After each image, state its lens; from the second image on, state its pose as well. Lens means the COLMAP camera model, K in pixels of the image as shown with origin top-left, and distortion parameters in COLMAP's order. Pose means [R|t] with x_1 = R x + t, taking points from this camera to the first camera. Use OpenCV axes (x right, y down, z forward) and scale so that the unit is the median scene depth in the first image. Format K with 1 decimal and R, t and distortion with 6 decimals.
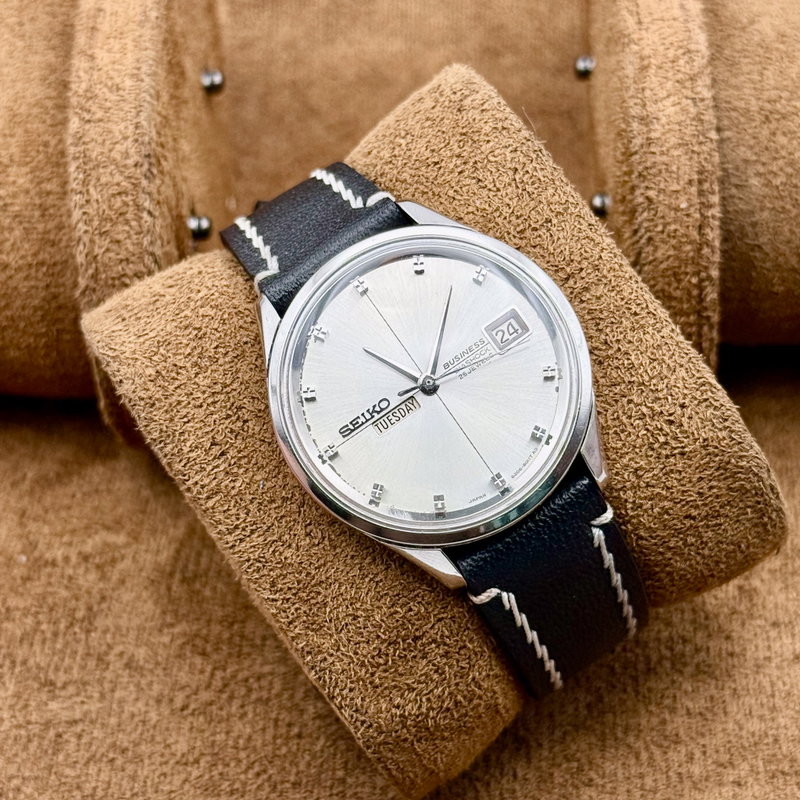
lens RADIAL K [[2274.4, 0, 377.0], [0, 2274.4, 423.6], [0, 0, 1]] dist [0.581922, 0.000000]
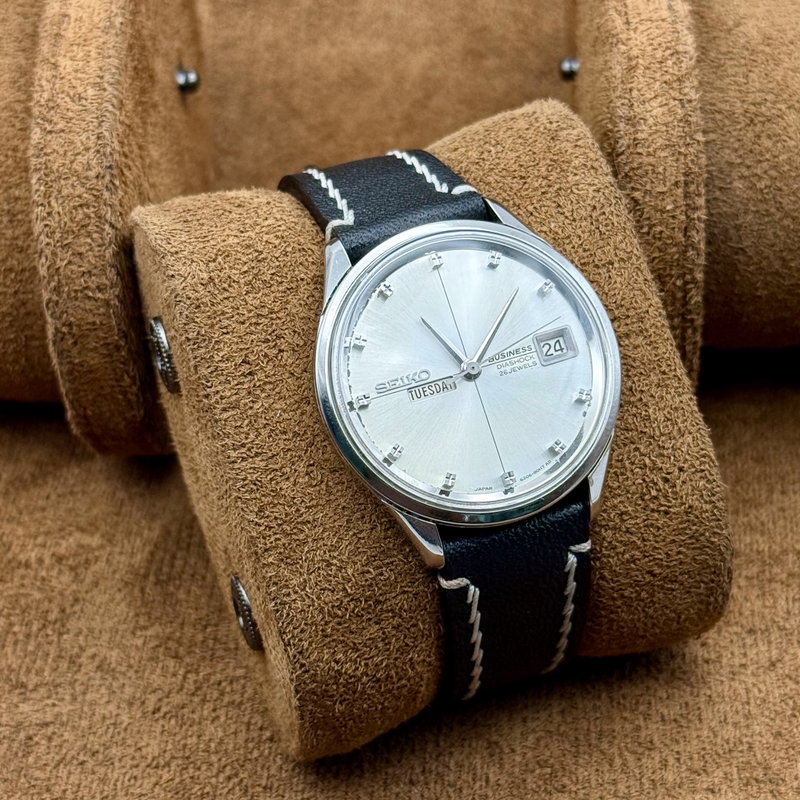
lens RADIAL K [[2274.4, 0, 392.3], [0, 2274.4, 402.8], [0, 0, 1]] dist [0.581922, 0.000000]
pose [[0.937238, 0.317339, 0.144504, -0.152210], [-0.306675, 0.947406, -0.091500, 0.100098], [-0.165940, 0.041442, 0.985265, -0.015329]]
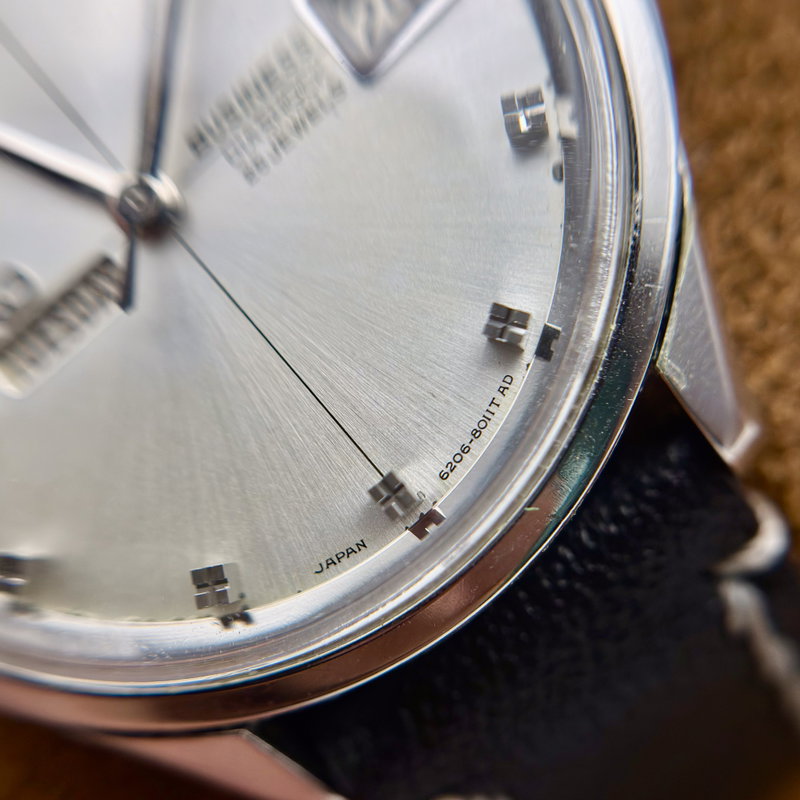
lens RADIAL K [[1390.6, 0, 388.2], [0, 1390.6, 426.9], [0, 0, 1]] dist [0.570462, 0.000000]
pose [[0.986649, -0.112892, -0.117382, 0.072973], [0.123725, 0.988272, 0.089497, -0.001308], [0.105901, -0.102825, 0.989046, 0.787152]]
